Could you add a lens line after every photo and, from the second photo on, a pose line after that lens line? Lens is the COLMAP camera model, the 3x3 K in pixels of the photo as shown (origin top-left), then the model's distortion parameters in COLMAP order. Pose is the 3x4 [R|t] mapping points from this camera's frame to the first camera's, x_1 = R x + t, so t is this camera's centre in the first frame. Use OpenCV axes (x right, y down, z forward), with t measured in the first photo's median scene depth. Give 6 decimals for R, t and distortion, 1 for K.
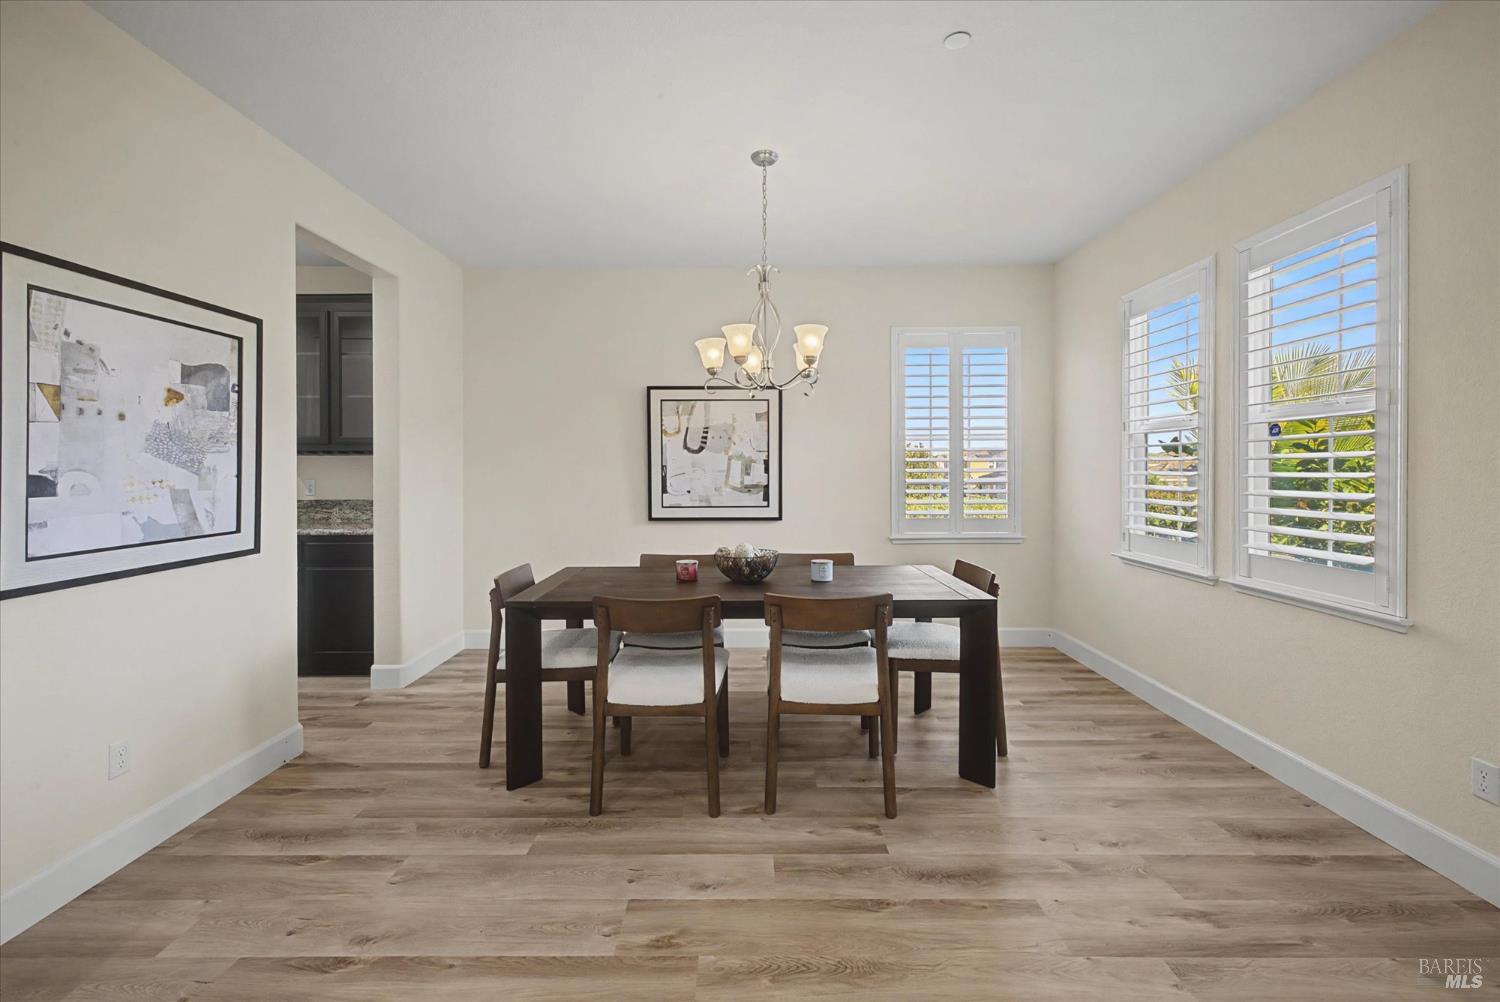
lens RADIAL K [[655.8, 0, 751.5], [0, 655.8, 474.7], [0, 0, 1]] dist [0.008180, -0.000128]
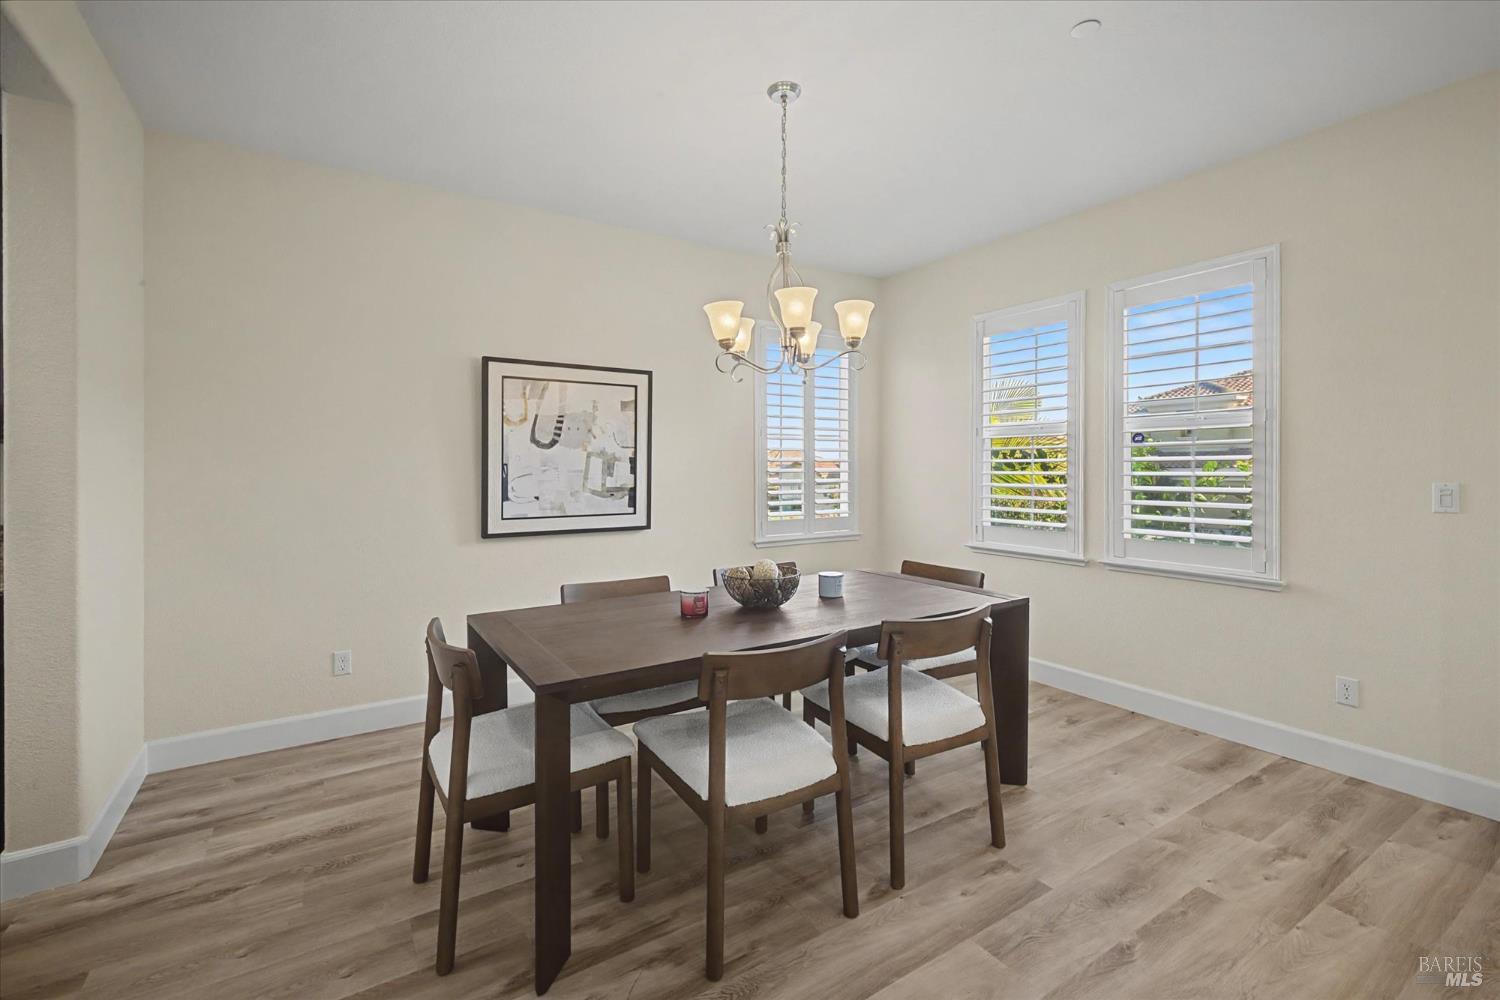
lens RADIAL K [[655.8, 0, 746.9], [0, 655.8, 468.1], [0, 0, 1]] dist [0.008180, -0.000128]
pose [[0.842189, 0.001831, 0.539180, -0.307927], [0.004086, 0.999944, -0.009778, -0.000556], [-0.539167, 0.010438, 0.842134, 0.216442]]
